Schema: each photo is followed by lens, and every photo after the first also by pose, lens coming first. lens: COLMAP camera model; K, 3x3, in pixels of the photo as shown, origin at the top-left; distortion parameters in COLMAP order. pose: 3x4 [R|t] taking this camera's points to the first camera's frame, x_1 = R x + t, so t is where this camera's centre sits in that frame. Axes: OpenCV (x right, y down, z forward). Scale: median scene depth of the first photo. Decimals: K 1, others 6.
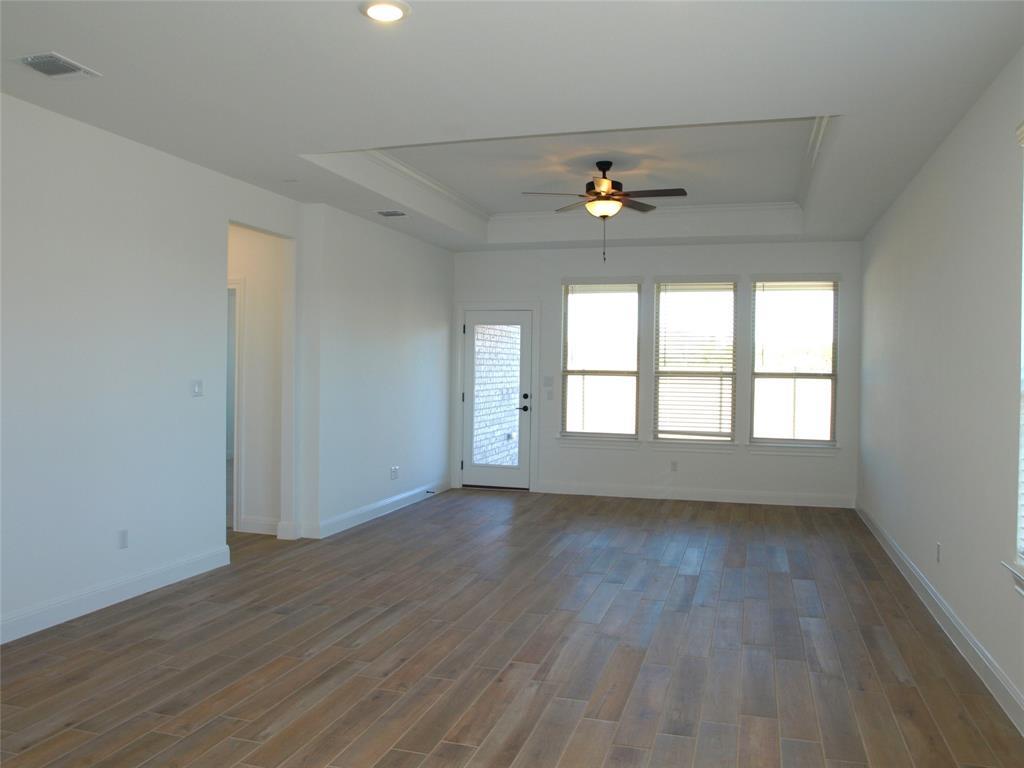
lens RADIAL K [[833.7, 0, 512.0], [0, 833.7, 384.0], [0, 0, 1]] dist [-0.095338, 0.072880]
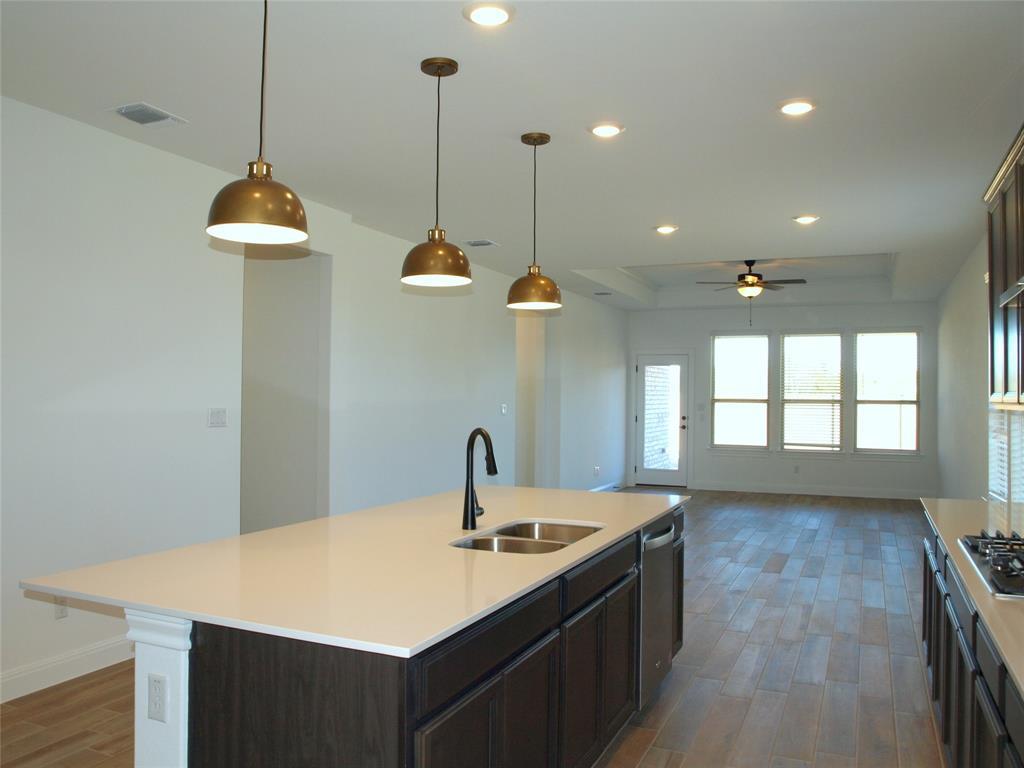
lens RADIAL K [[865.4, 0, 512.0], [0, 865.4, 384.0], [0, 0, 1]] dist [-0.092760, 0.064770]
pose [[0.993648, -0.005323, -0.112404, -0.117339], [0.001484, 0.999414, -0.034203, 0.007741], [0.112520, 0.033818, 0.993074, -0.480789]]
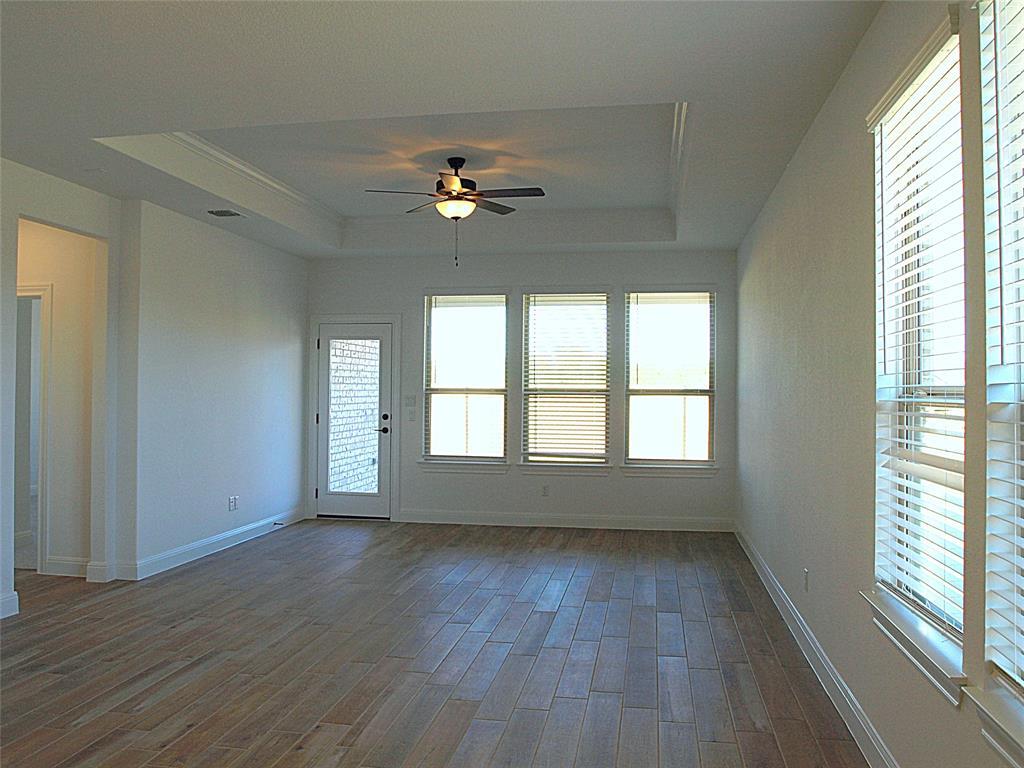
lens RADIAL K [[865.4, 0, 512.0], [0, 865.4, 384.0], [0, 0, 1]] dist [-0.092760, 0.064770]
pose [[0.992780, -0.004302, 0.119876, 0.046378], [0.007400, 0.999650, -0.025409, 0.004145], [-0.119725, 0.026112, 0.992464, 0.044824]]
